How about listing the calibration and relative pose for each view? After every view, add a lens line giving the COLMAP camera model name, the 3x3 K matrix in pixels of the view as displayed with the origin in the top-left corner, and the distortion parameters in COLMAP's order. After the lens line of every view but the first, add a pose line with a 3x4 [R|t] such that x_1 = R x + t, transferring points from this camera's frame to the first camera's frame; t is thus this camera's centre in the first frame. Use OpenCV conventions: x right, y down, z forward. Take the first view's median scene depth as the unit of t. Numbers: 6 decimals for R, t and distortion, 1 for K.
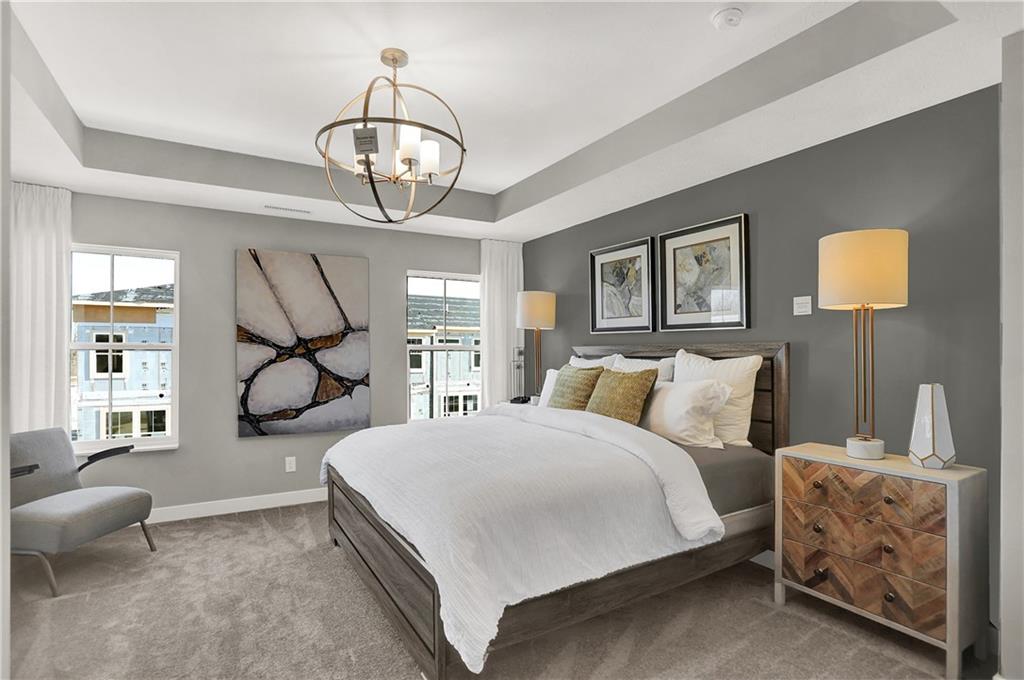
lens RADIAL K [[509.5, 0, 512.0], [0, 509.5, 340.0], [0, 0, 1]] dist [-0.022696, 0.001598]
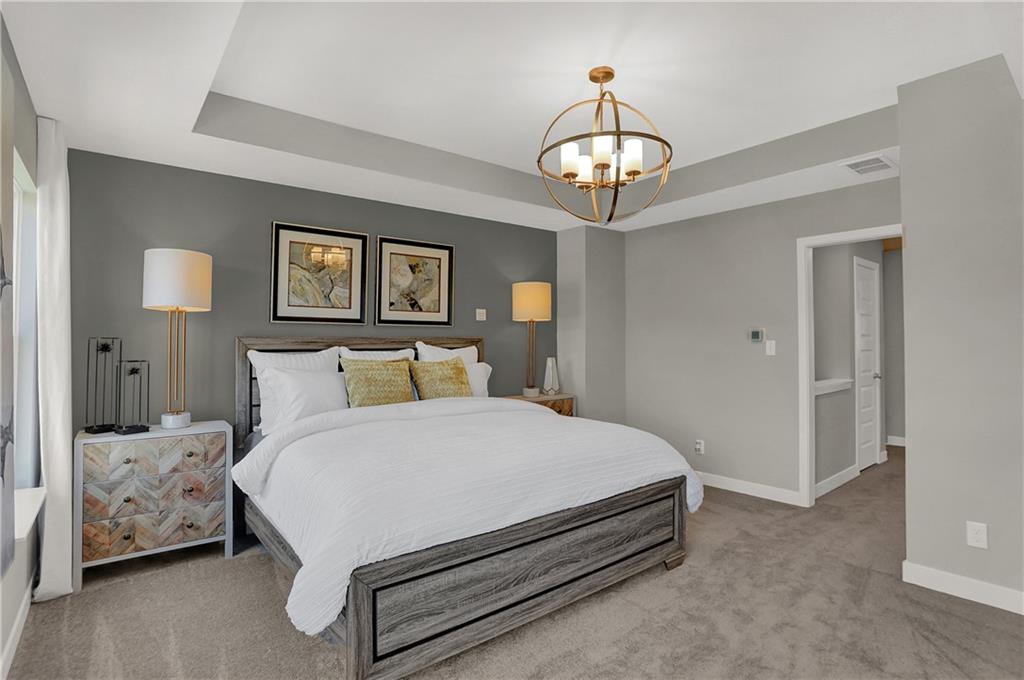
lens RADIAL K [[509.5, 0, 512.0], [0, 509.5, 340.0], [0, 0, 1]] dist [-0.022696, 0.001598]
pose [[-0.119872, 0.022358, 0.992538, -0.847803], [-0.003467, 0.999731, -0.022939, 0.040049], [-0.992783, -0.006191, -0.119762, 0.882875]]
